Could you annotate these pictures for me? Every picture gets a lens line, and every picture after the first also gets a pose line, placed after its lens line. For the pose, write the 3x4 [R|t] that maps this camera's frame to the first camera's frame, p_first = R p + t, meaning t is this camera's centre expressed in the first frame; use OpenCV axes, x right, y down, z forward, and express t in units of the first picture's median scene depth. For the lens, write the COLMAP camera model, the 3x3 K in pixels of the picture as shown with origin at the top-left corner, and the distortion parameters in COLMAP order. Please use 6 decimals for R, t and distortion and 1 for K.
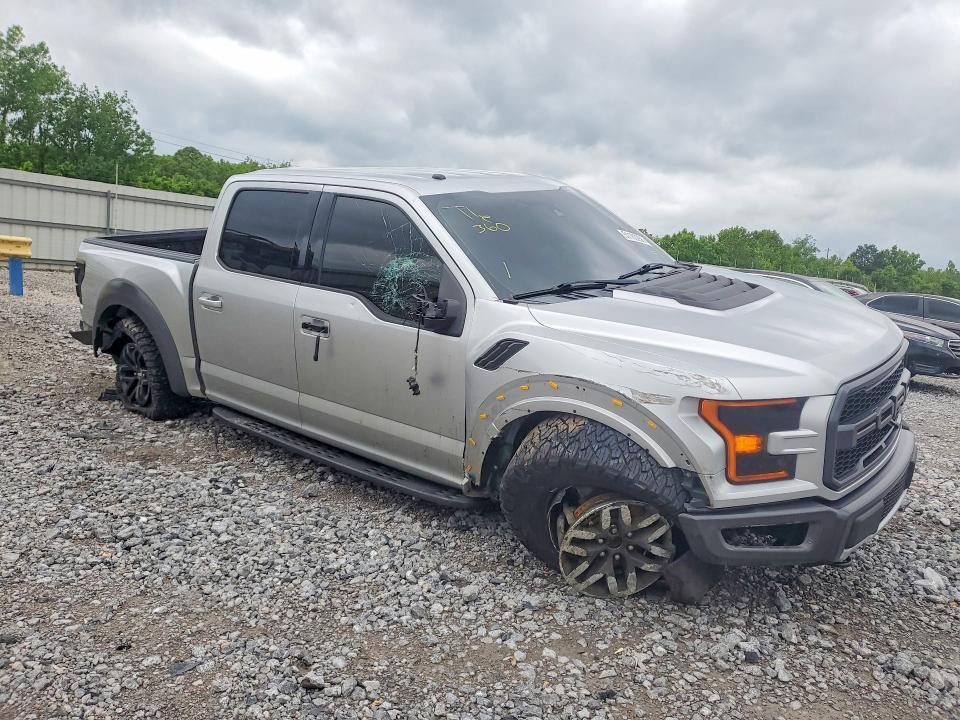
lens RADIAL K [[782.6, 0, 480.0], [0, 782.6, 360.0], [0, 0, 1]] dist [0.019801, 0.001135]
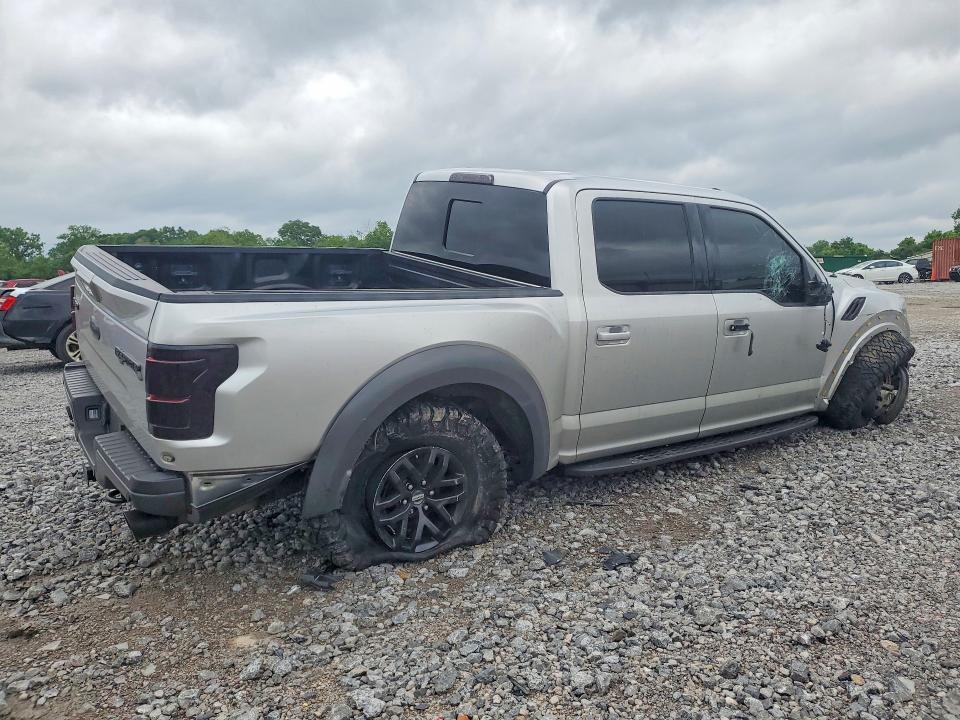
lens RADIAL K [[782.6, 0, 480.0], [0, 782.6, 360.0], [0, 0, 1]] dist [0.019801, 0.001135]
pose [[0.266494, -0.216997, 0.939092, -0.189013], [0.173302, 0.969235, 0.174783, -0.035364], [-0.948128, 0.116168, 0.295902, 0.142282]]
